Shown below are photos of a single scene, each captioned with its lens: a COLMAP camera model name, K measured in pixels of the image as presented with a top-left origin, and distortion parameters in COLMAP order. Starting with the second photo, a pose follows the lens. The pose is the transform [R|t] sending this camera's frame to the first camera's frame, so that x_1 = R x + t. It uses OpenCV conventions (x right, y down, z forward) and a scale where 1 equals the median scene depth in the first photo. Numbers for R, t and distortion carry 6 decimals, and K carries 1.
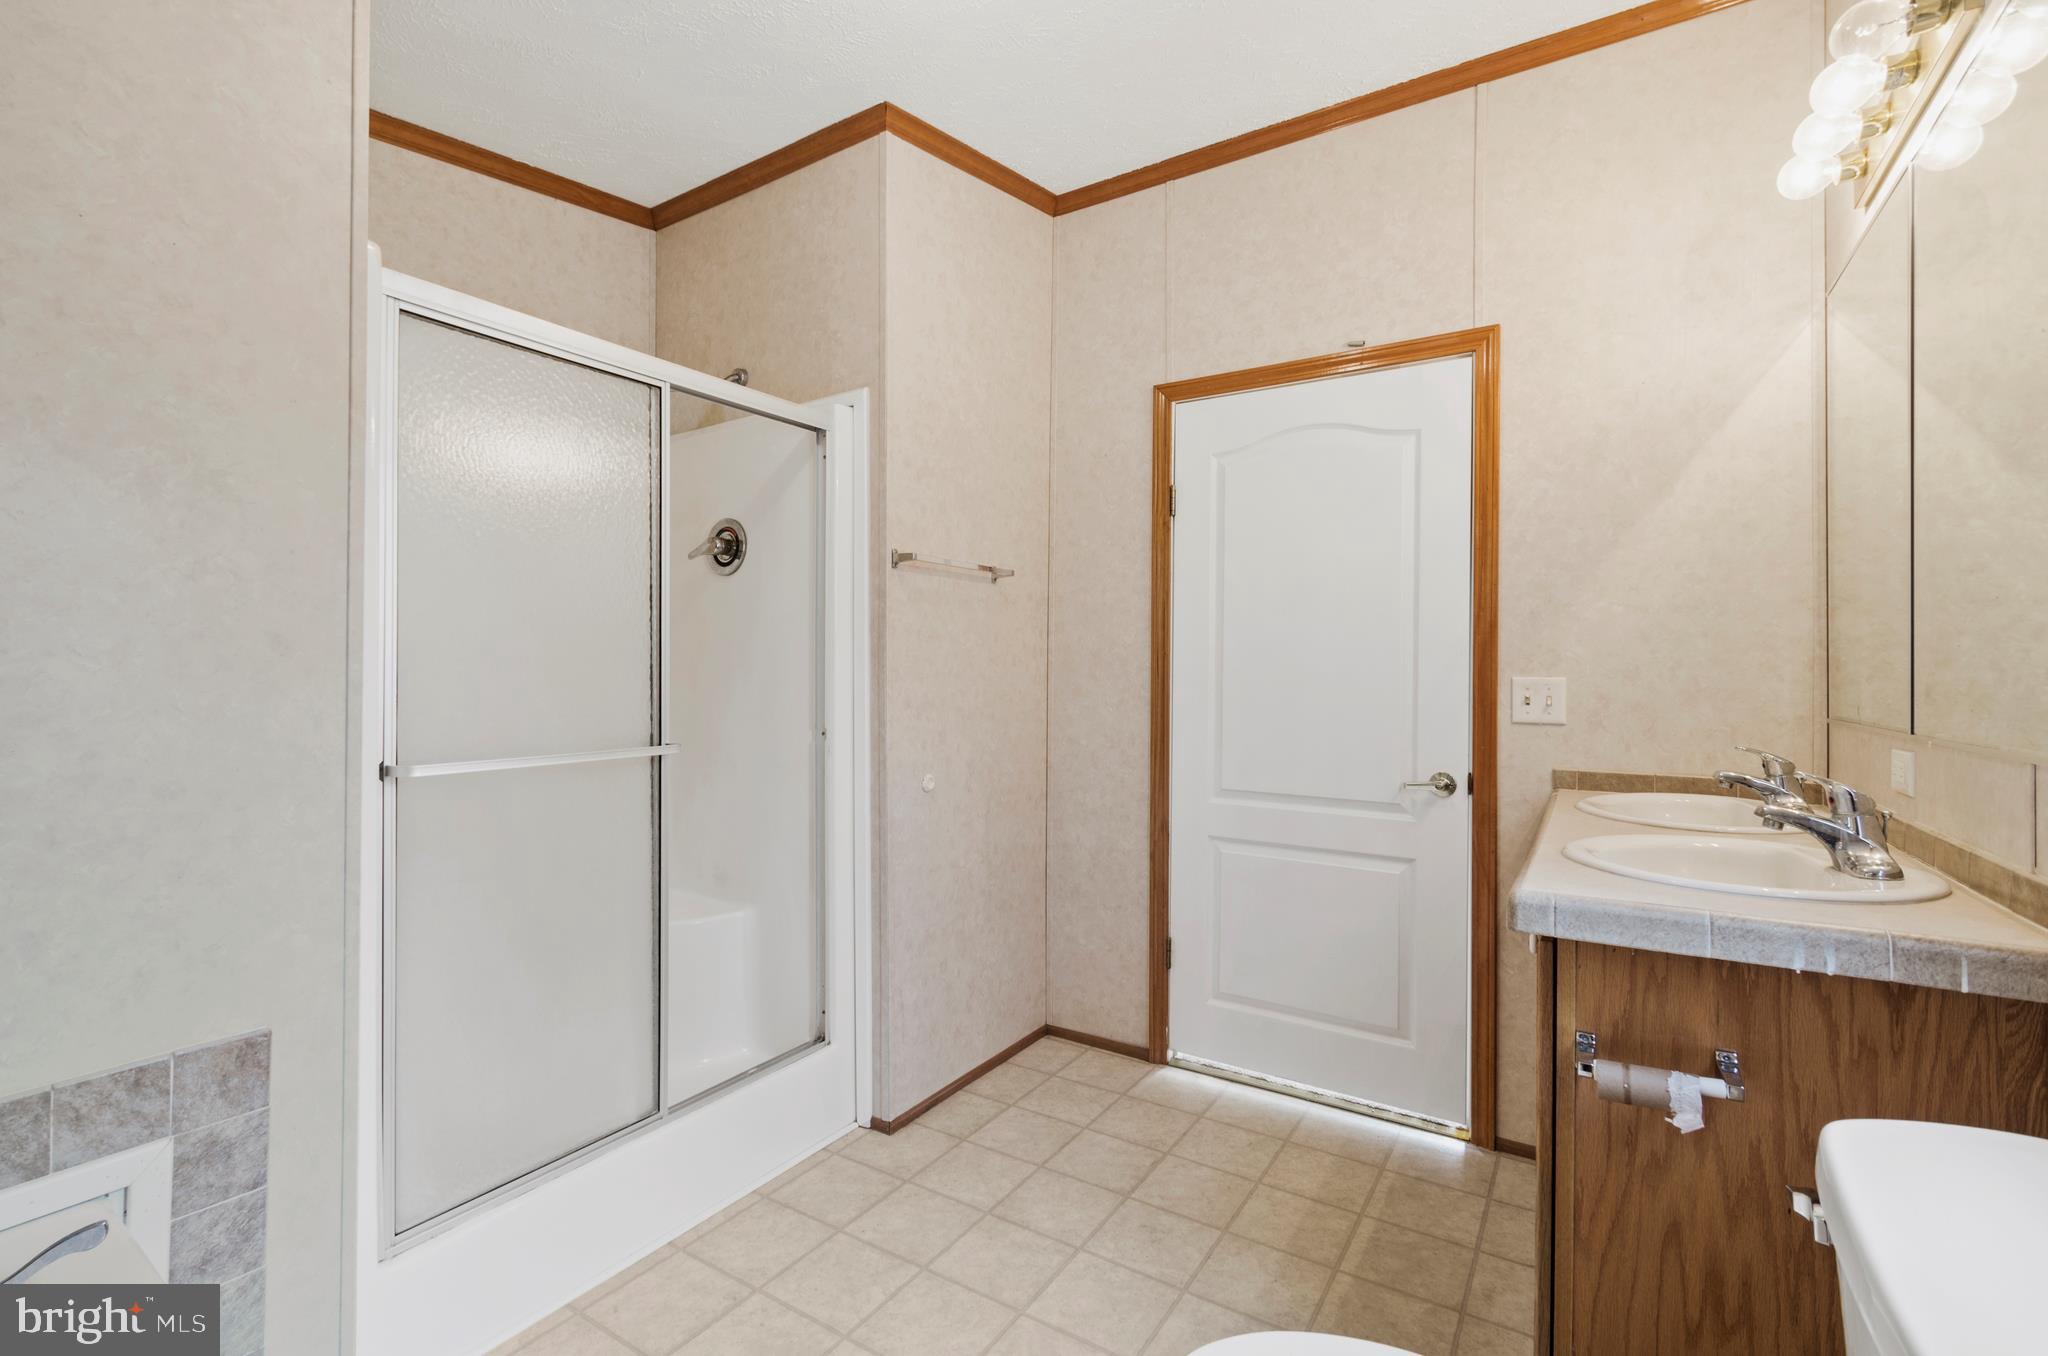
lens RADIAL K [[915.9, 0, 1021.6], [0, 915.9, 682.9], [0, 0, 1]] dist [0.003151, -0.001908]
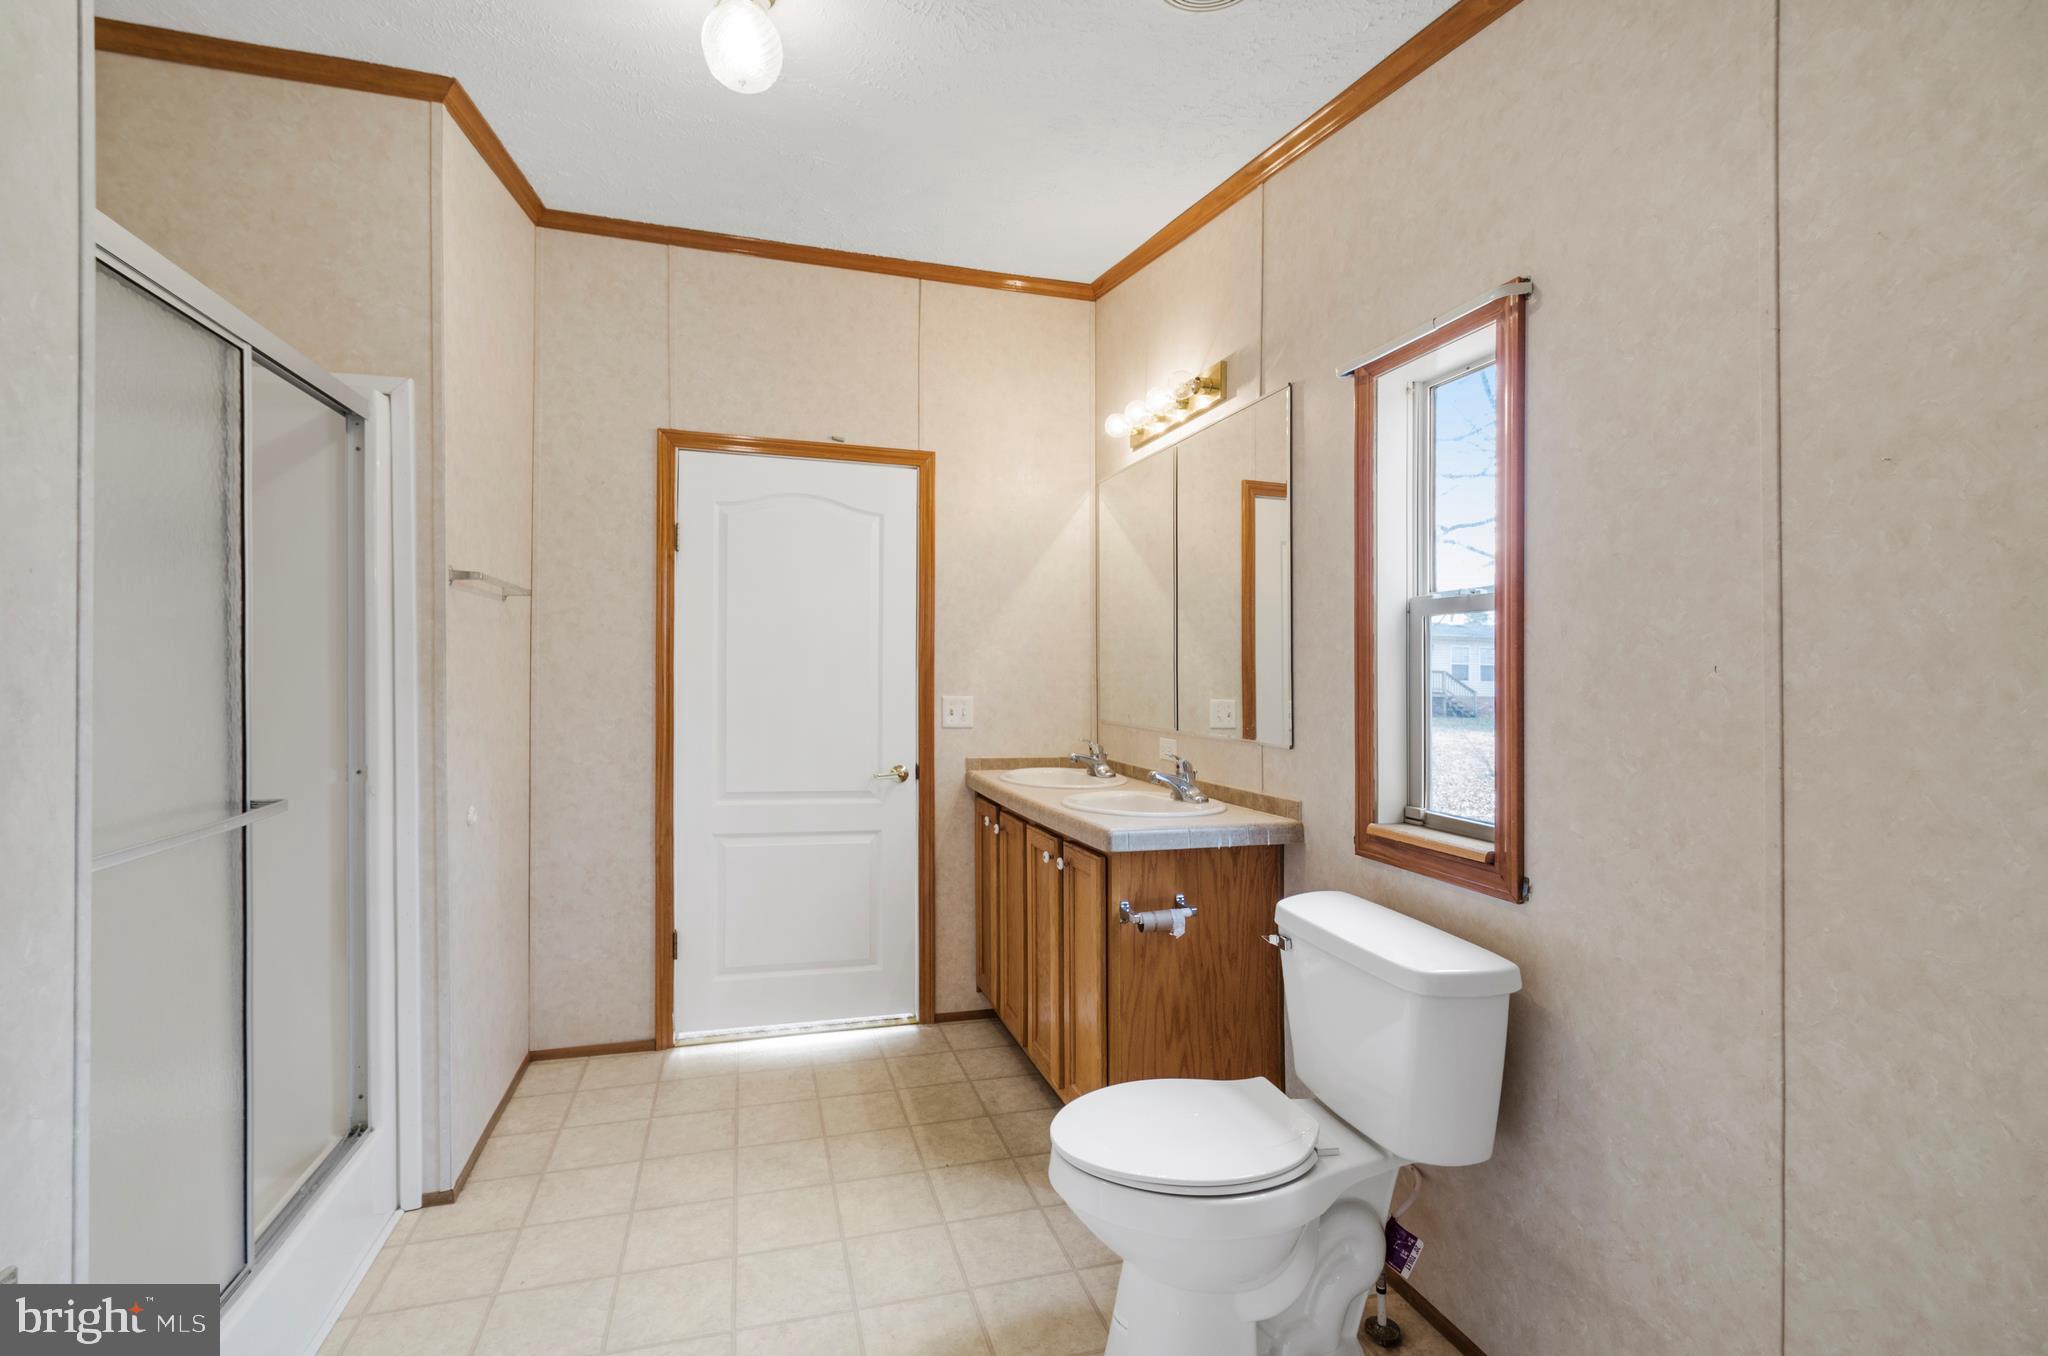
lens RADIAL K [[863.9, 0, 1006.5], [0, 863.9, 680.2], [0, 0, 1]] dist [-0.001752, -0.001290]
pose [[0.662396, 0.001392, 0.749153, -0.422418], [-0.003578, 0.999993, 0.001305, -0.033871], [-0.749146, -0.003545, 0.662396, 0.013074]]
